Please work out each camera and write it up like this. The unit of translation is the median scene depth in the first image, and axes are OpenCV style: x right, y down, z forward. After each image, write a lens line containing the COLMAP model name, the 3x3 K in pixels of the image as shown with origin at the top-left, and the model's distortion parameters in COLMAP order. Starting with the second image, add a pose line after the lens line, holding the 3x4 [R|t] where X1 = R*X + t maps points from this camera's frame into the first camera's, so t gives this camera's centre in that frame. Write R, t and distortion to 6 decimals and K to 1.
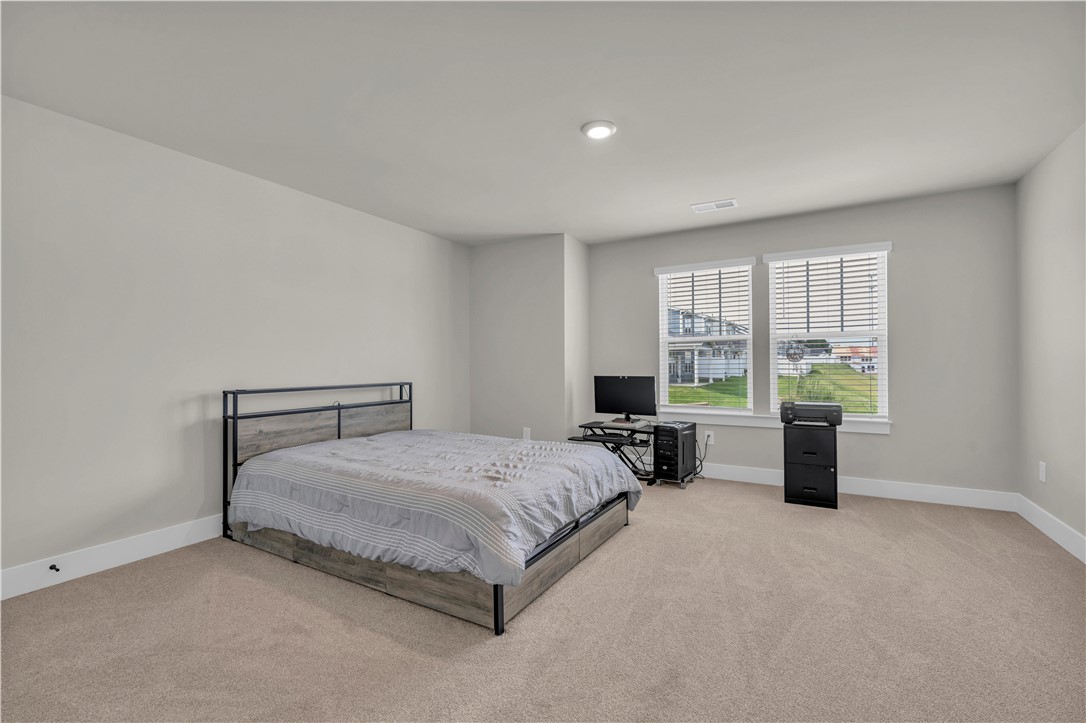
lens RADIAL K [[472.9, 0, 544.2], [0, 472.9, 361.8], [0, 0, 1]] dist [-0.003746, 0.000072]
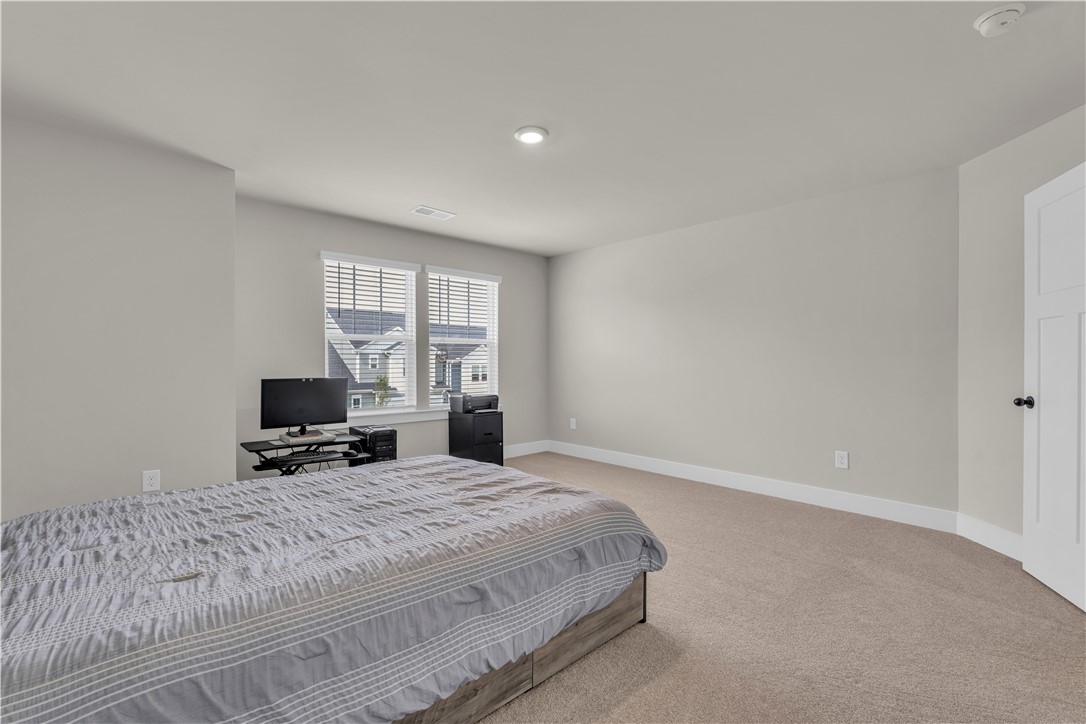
lens RADIAL K [[482.5, 0, 542.7], [0, 482.5, 364.1], [0, 0, 1]] dist [-0.004736, -0.000416]
pose [[0.290898, 0.001399, 0.956753, -0.534046], [-0.007889, 0.999968, 0.000937, 0.002504], [-0.956721, -0.007821, 0.290900, 0.408238]]
